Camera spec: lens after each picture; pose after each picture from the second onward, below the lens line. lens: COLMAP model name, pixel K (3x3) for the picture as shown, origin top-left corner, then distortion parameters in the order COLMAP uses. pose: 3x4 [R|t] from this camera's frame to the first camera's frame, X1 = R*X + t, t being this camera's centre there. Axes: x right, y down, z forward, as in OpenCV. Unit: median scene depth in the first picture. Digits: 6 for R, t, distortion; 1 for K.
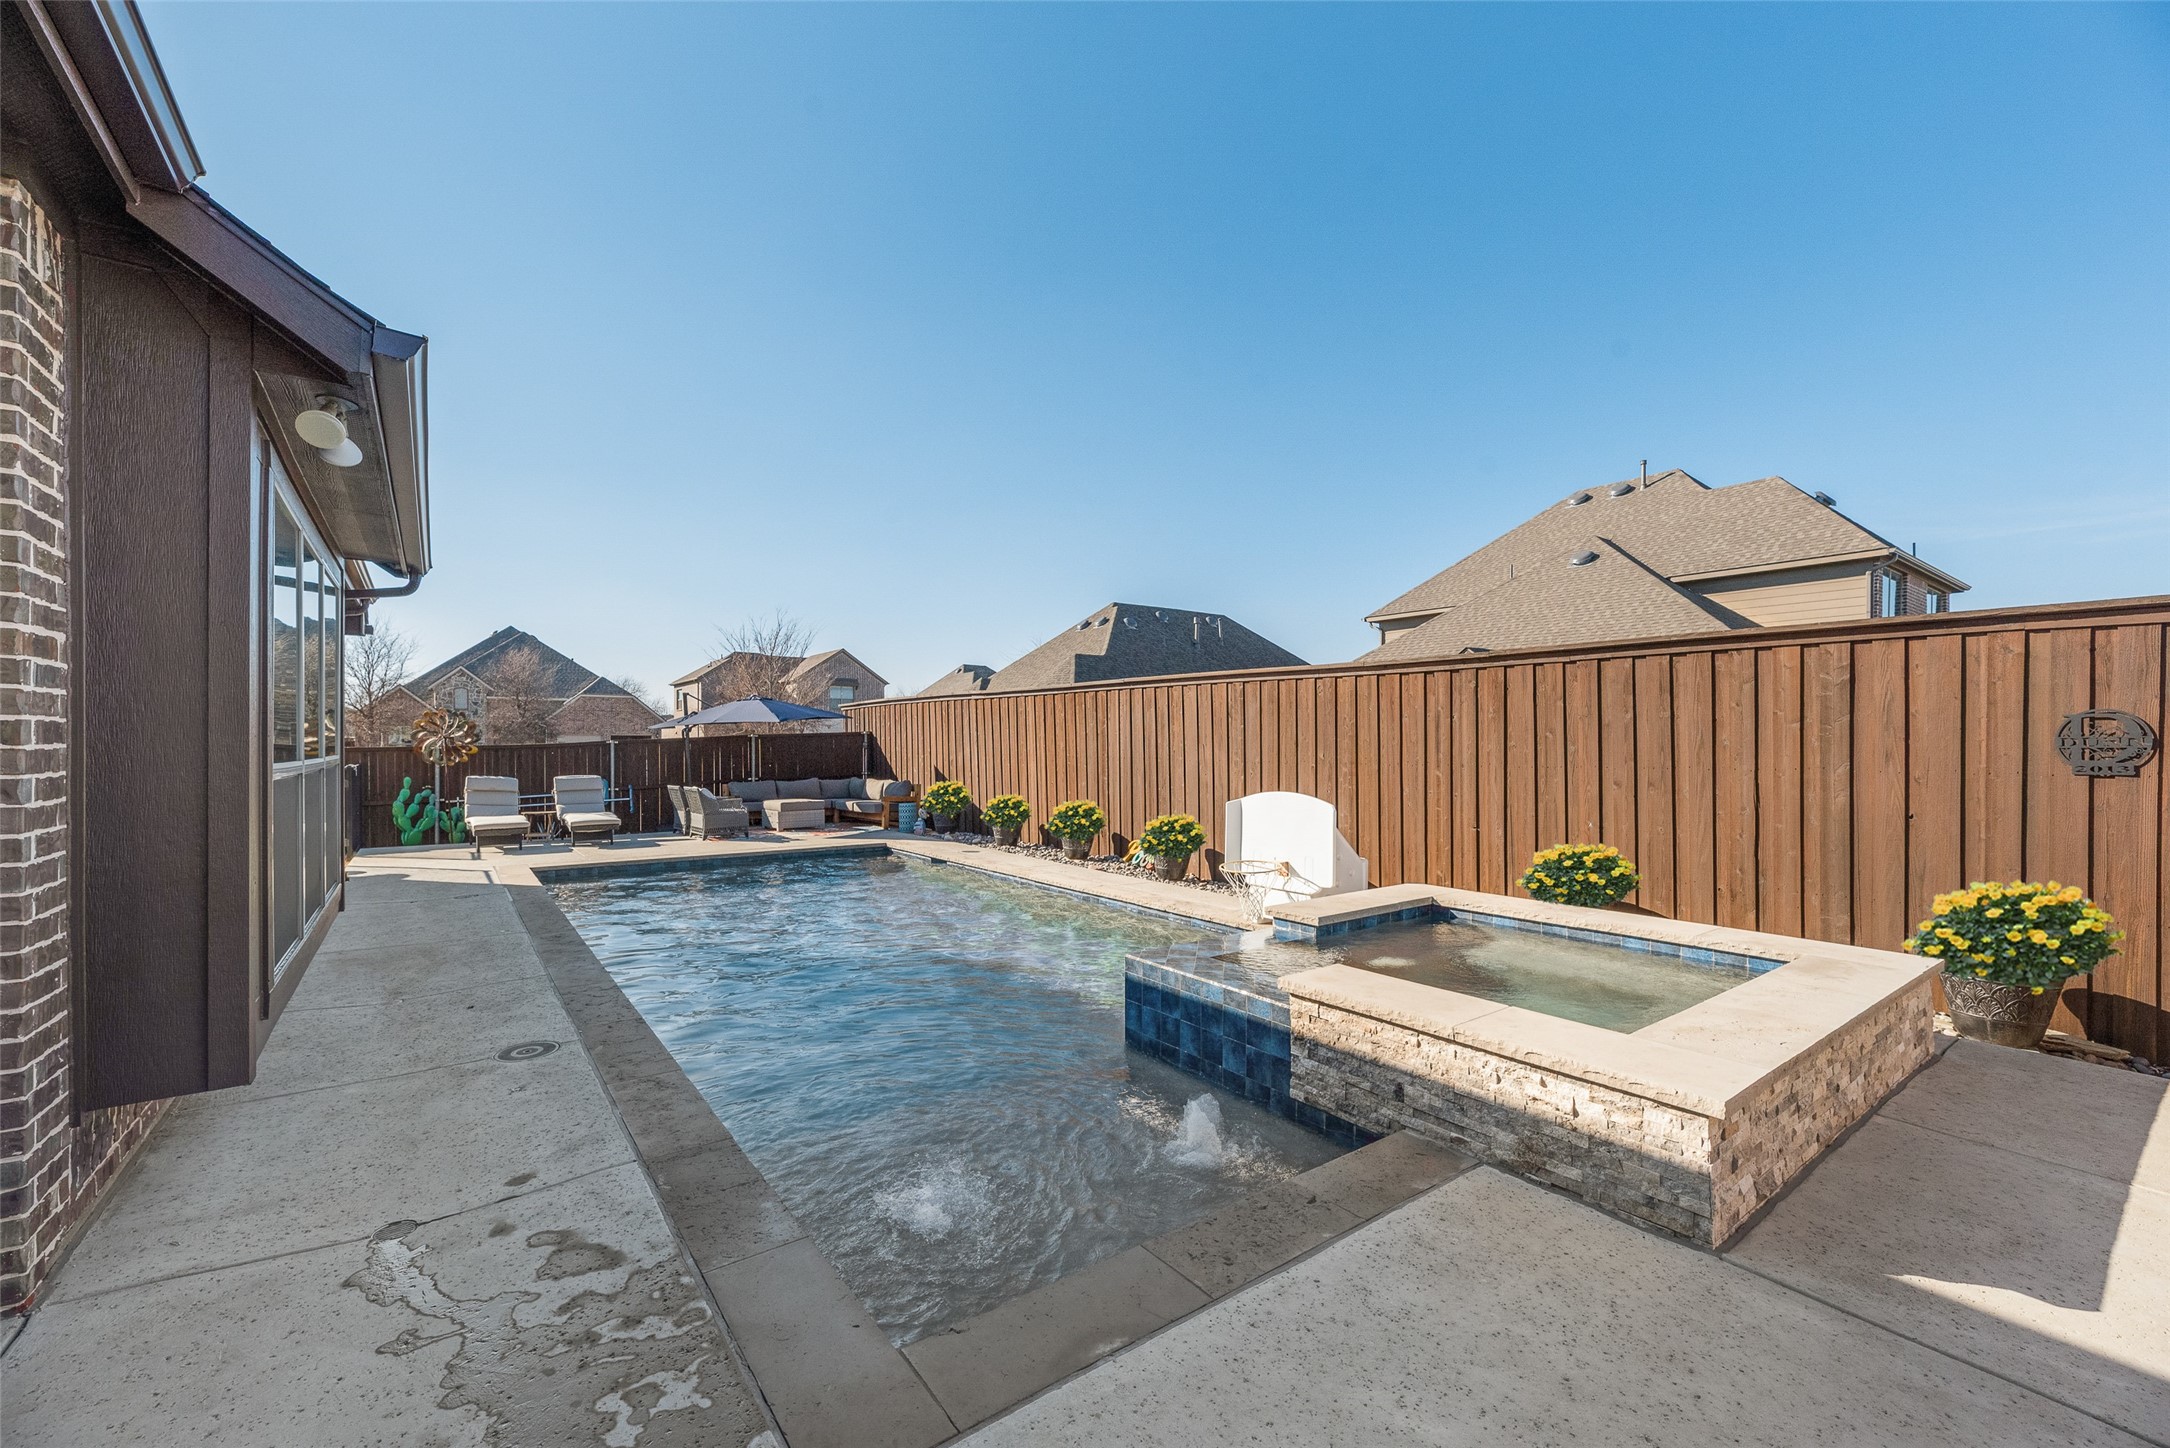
lens RADIAL K [[873.9, 0, 1093.1], [0, 873.9, 733.2], [0, 0, 1]] dist [0.001228, 0.000175]
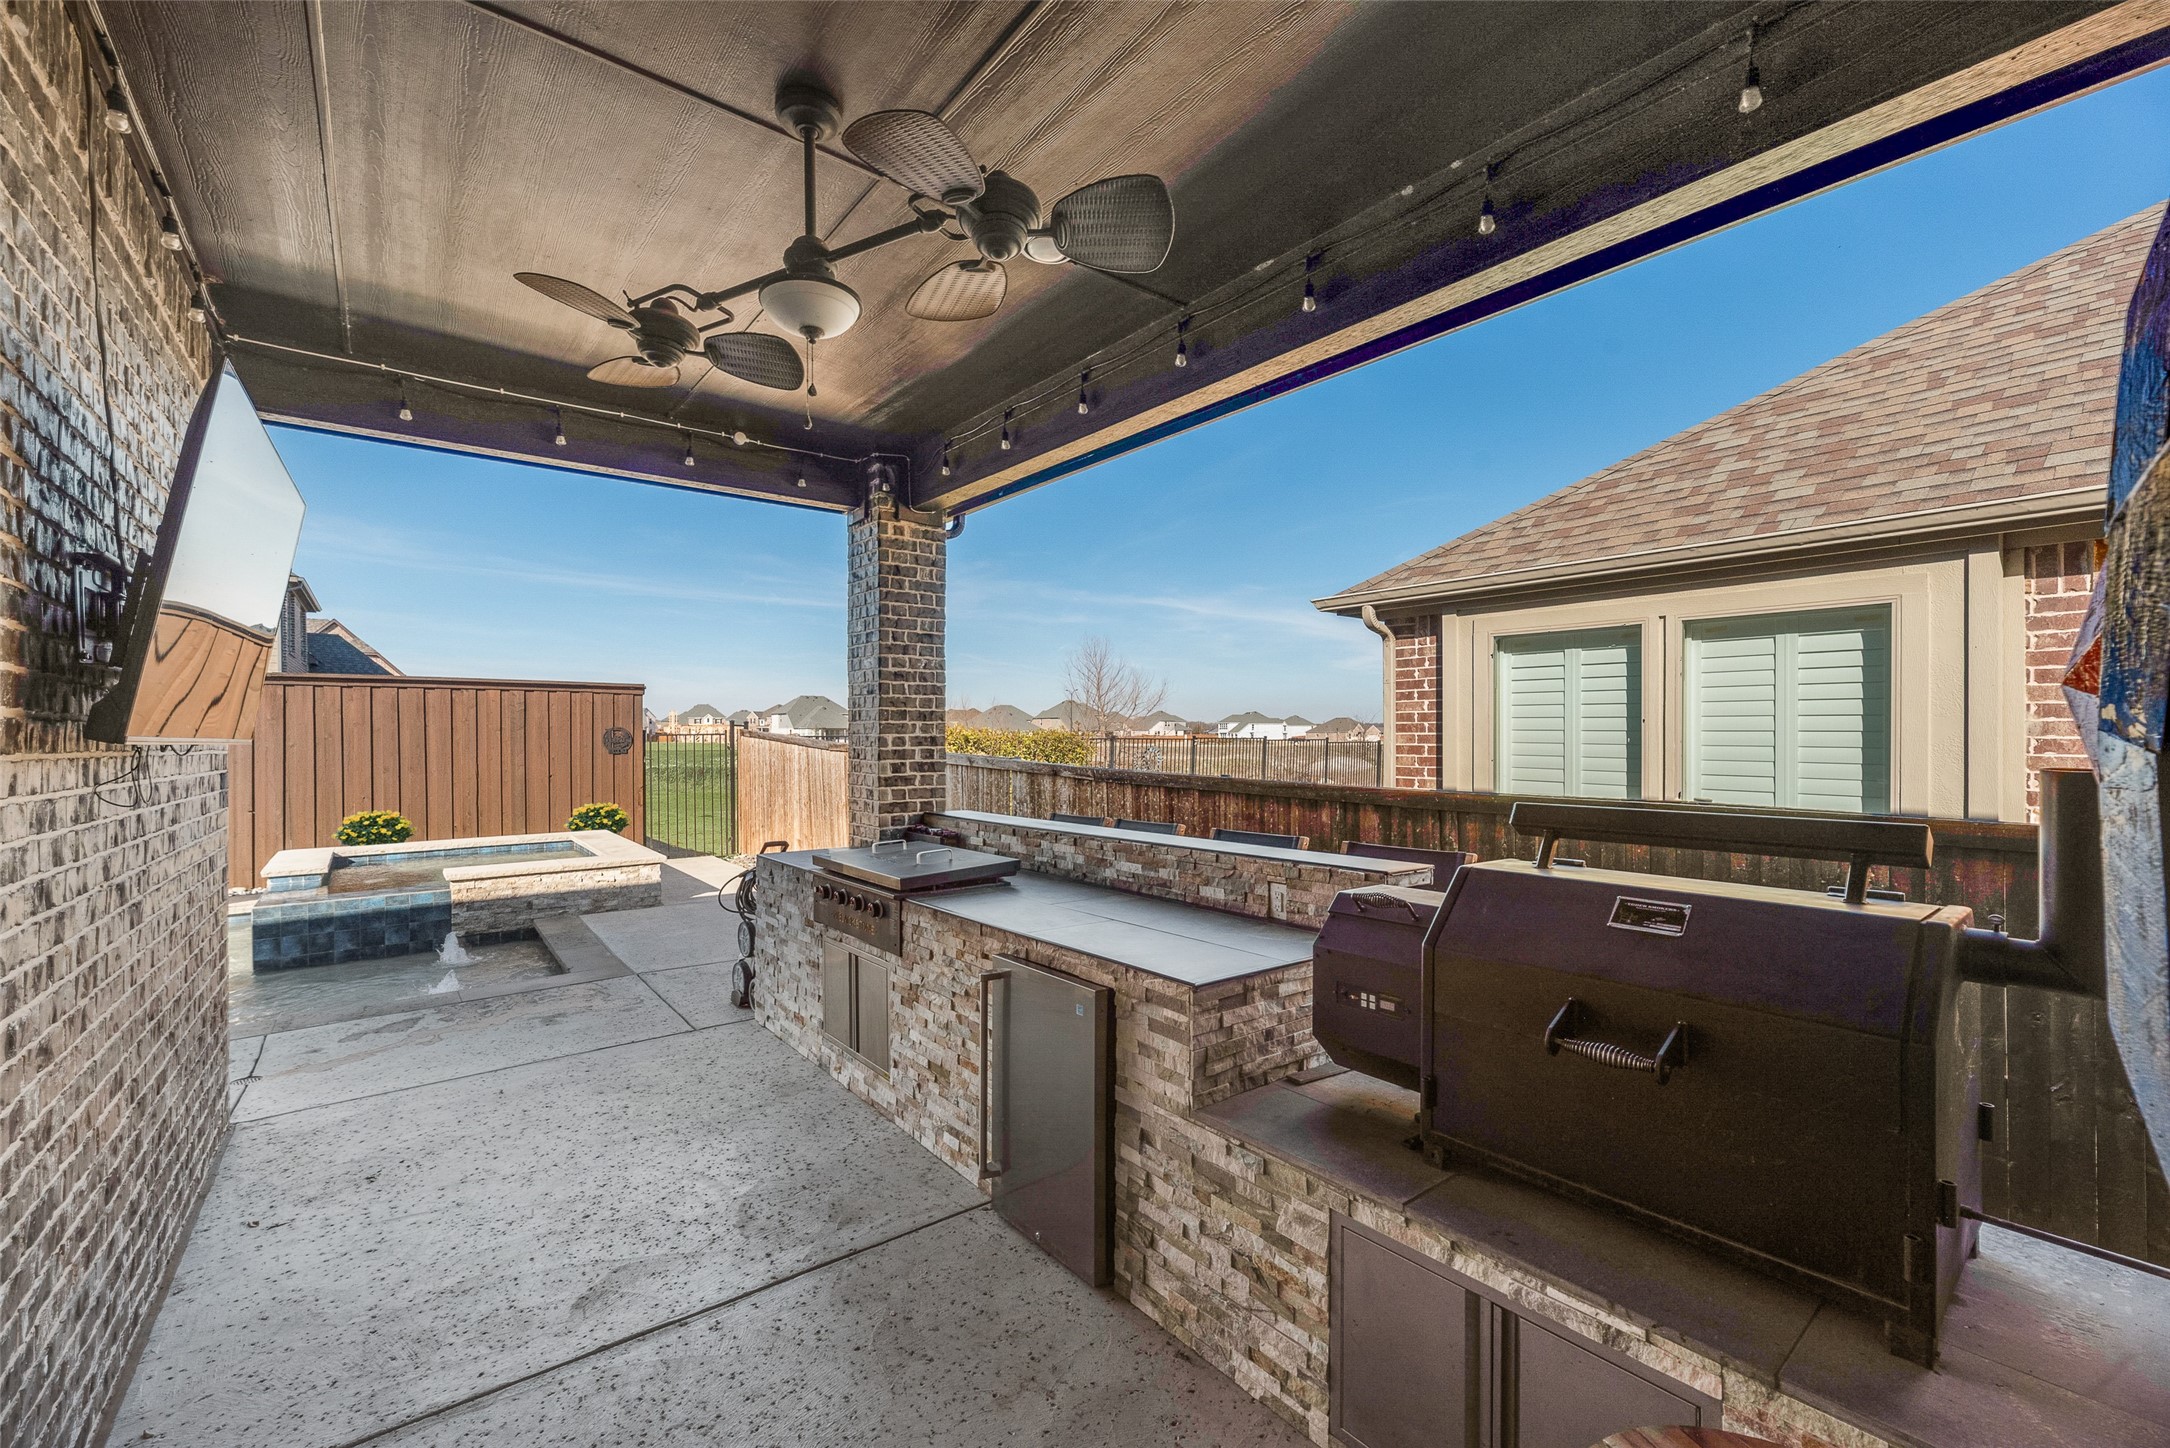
lens RADIAL K [[873.9, 0, 1093.1], [0, 873.9, 733.2], [0, 0, 1]] dist [0.001228, 0.000175]
pose [[-0.041356, -0.004848, 0.999133, -1.681950], [-0.012389, 0.999914, 0.004339, -0.046338], [-0.999068, -0.012199, -0.041412, -0.289042]]
